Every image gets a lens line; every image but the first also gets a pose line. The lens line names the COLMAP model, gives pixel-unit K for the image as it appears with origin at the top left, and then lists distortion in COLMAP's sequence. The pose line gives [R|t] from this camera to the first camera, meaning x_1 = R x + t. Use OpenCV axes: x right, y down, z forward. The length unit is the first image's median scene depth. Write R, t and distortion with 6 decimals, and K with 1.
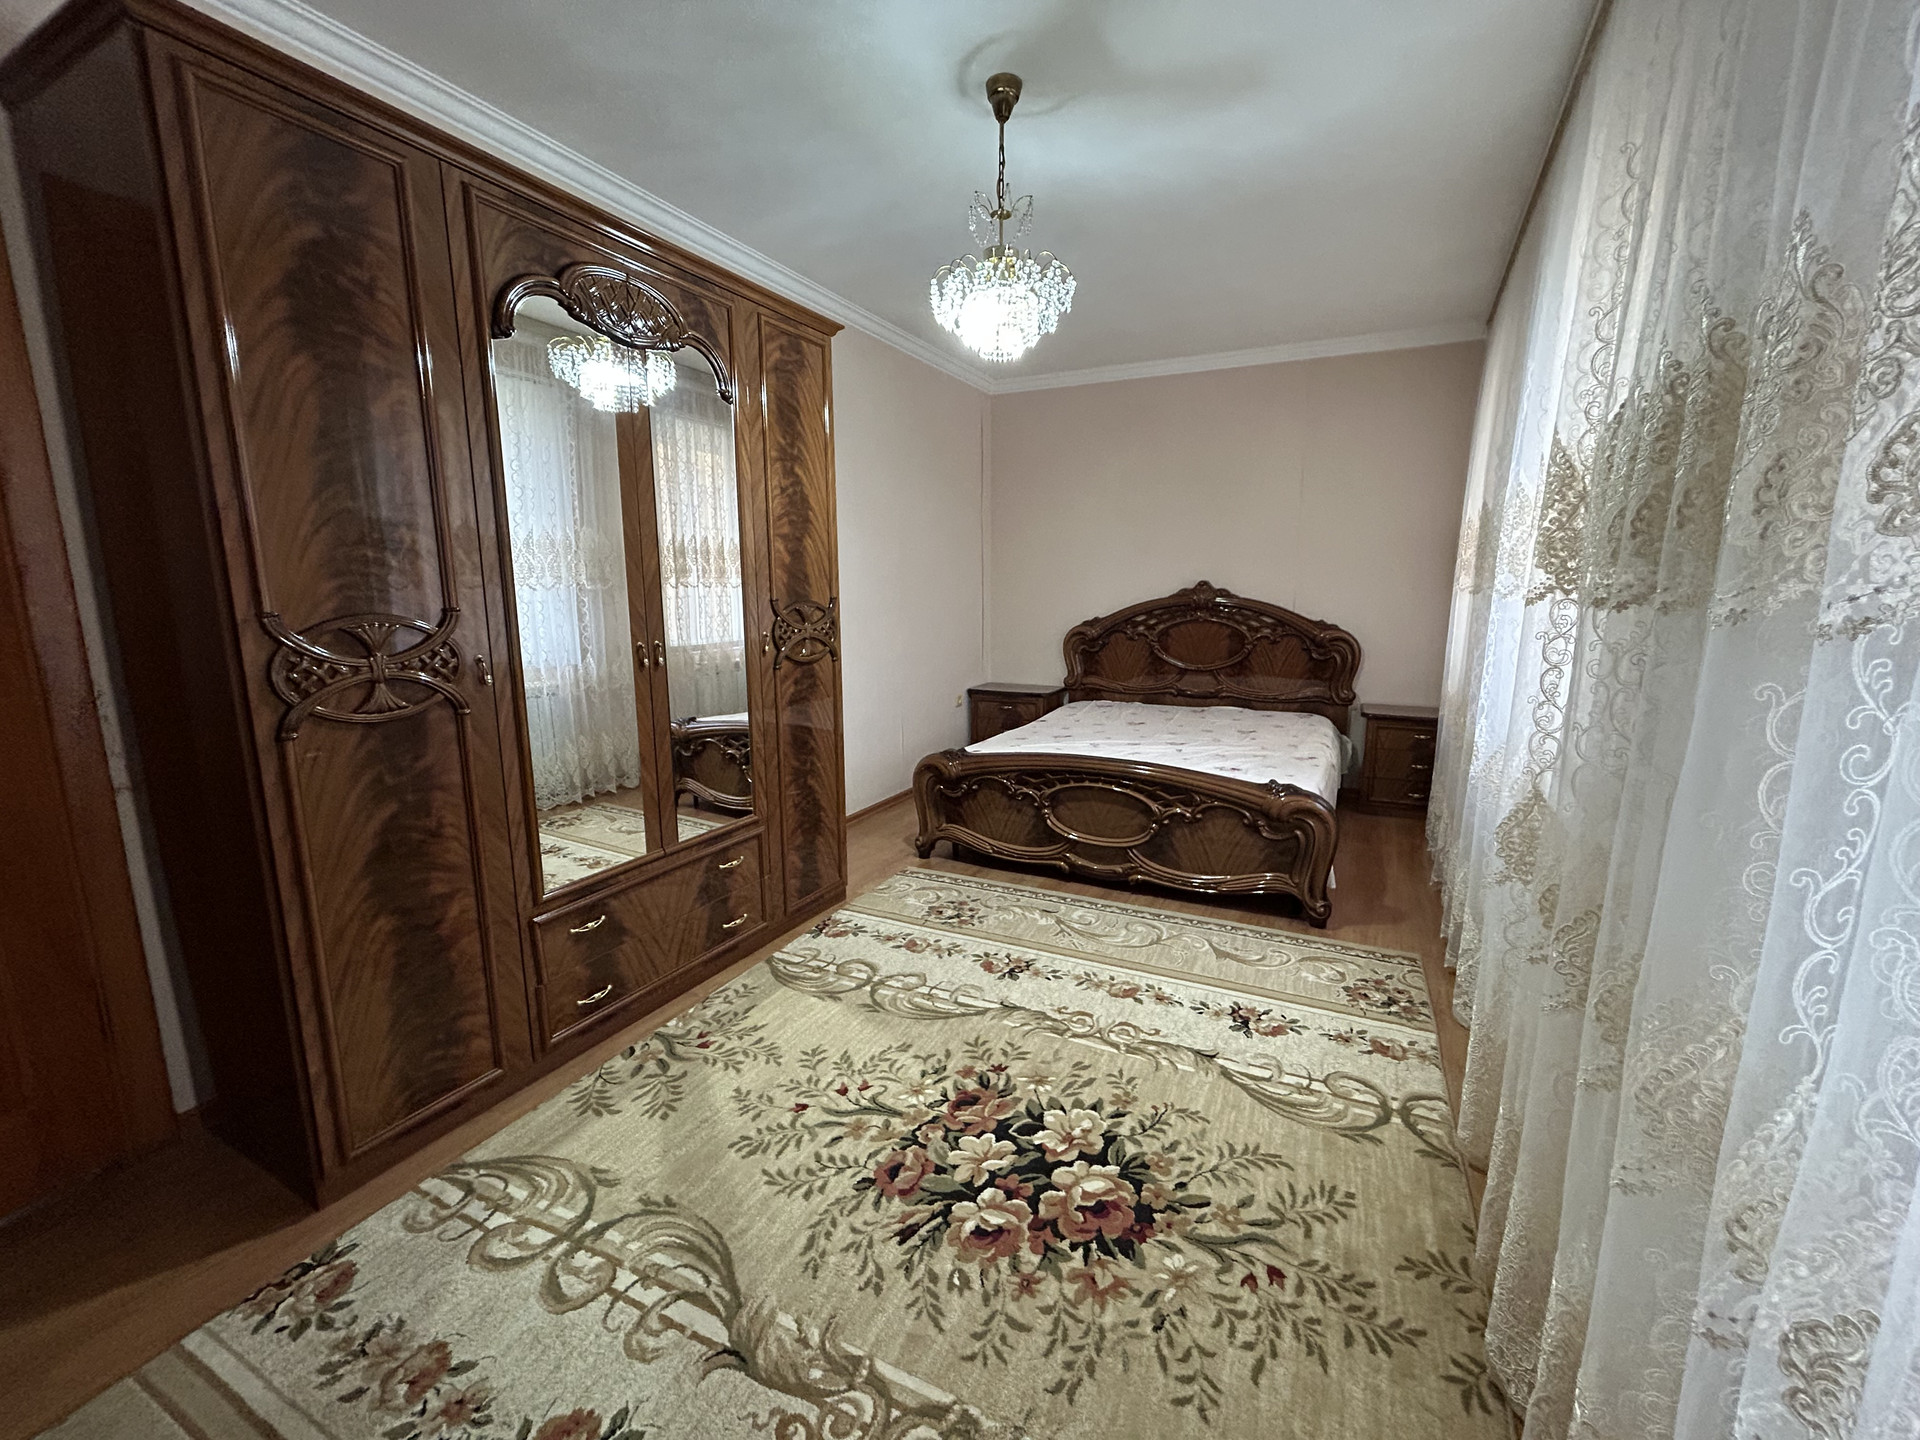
lens RADIAL K [[775.6, 0, 960.0], [0, 775.6, 720.0], [0, 0, 1]] dist [0.012504, 0.000283]
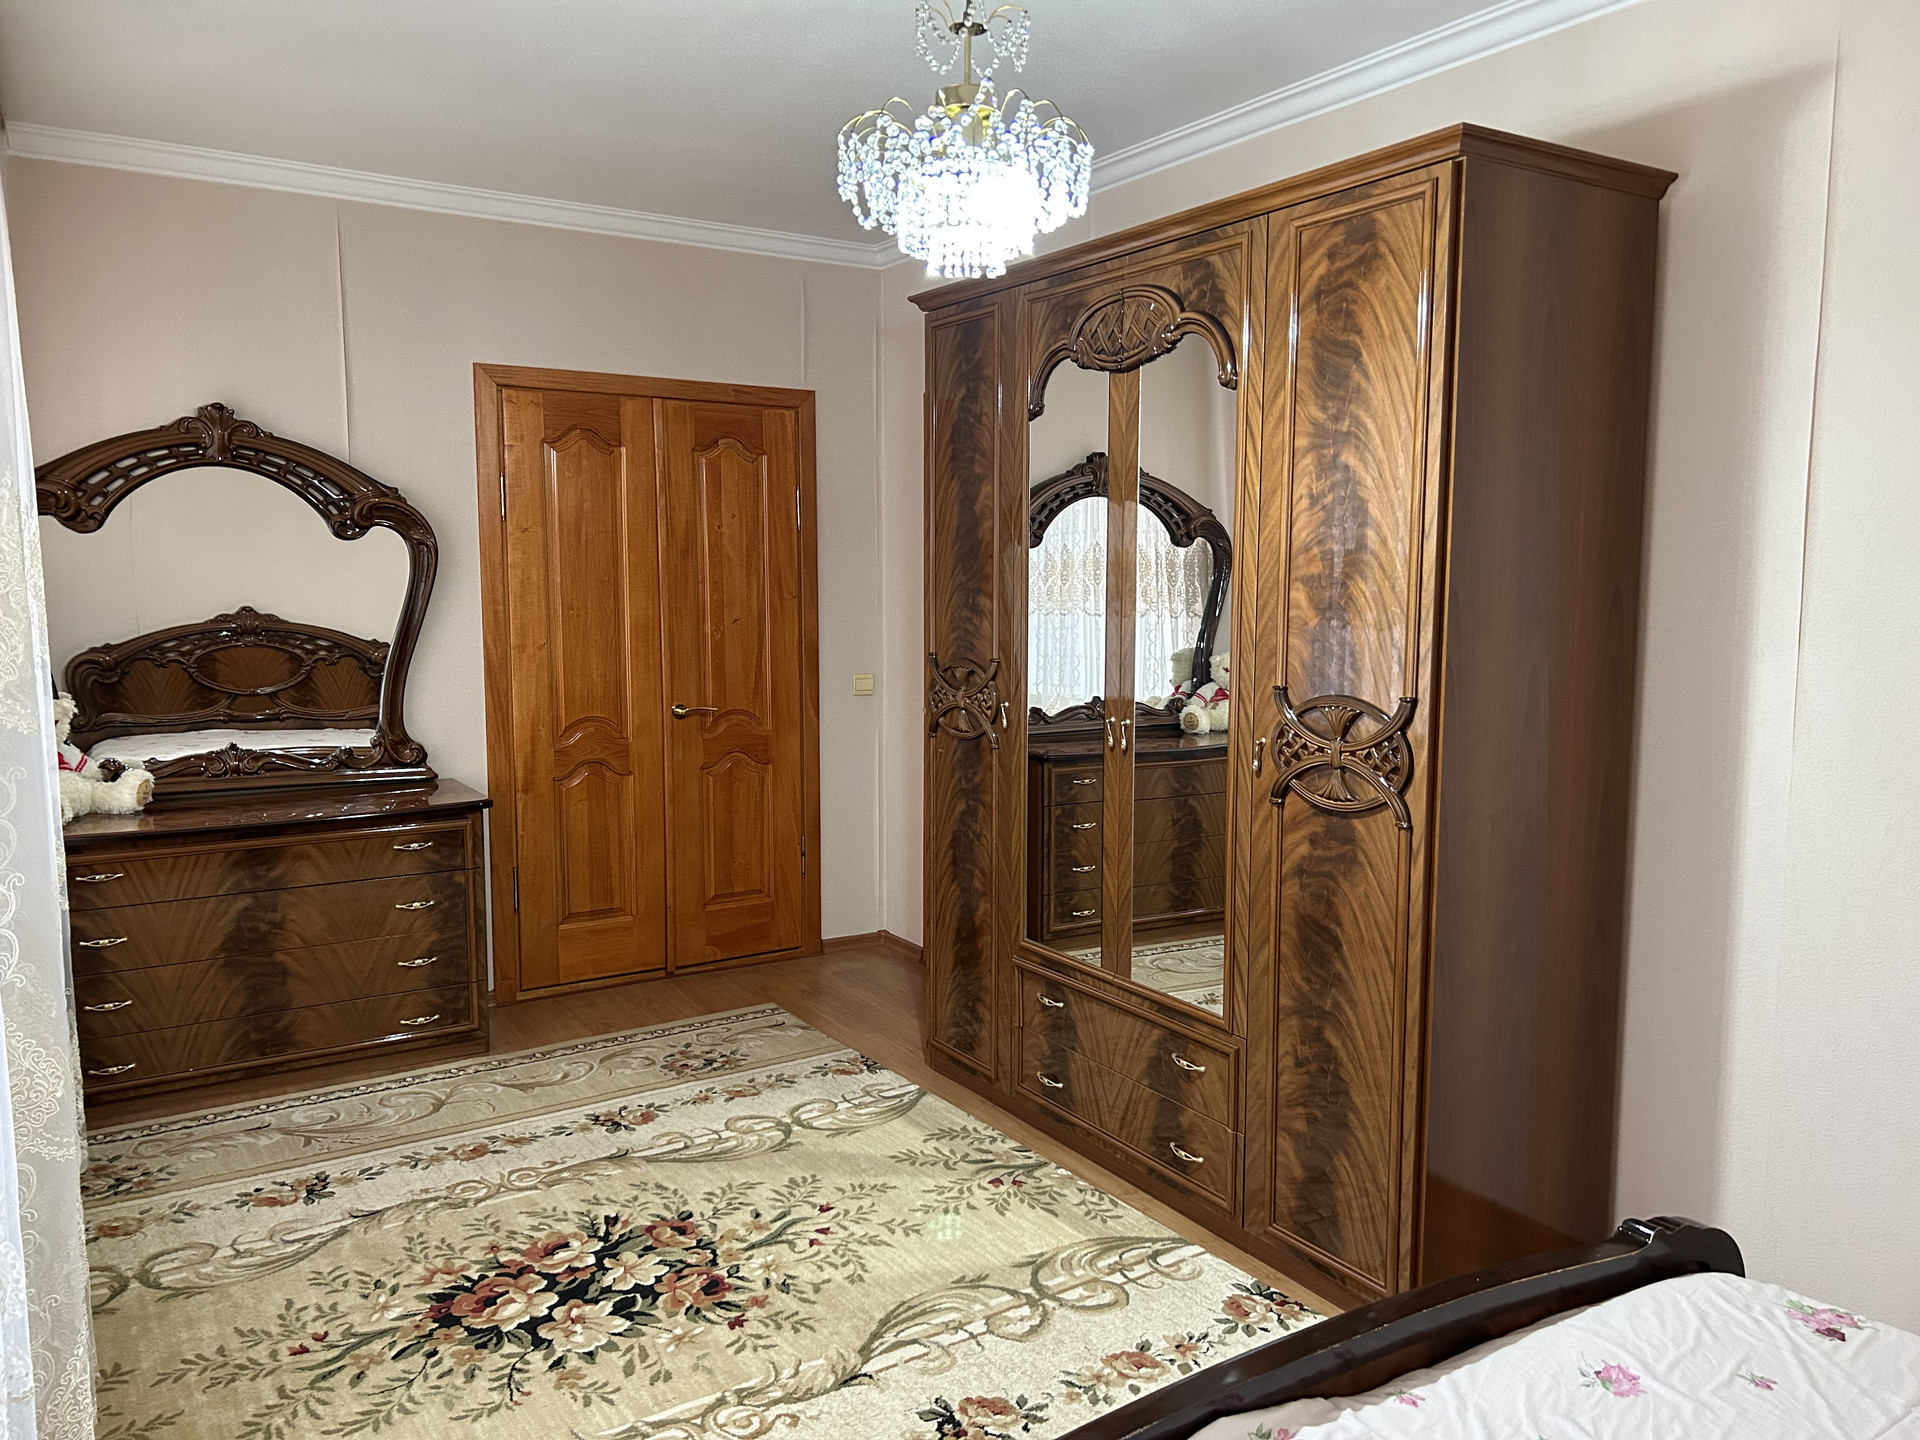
lens RADIAL K [[1446.0, 0, 960.0], [0, 1446.0, 720.0], [0, 0, 1]] dist [0.083351, -0.001951]
pose [[-0.505784, 0.094276, -0.857493, 1.247490], [-0.145773, 0.970376, 0.192669, -0.461849], [0.850254, 0.222448, -0.477058, 1.987693]]
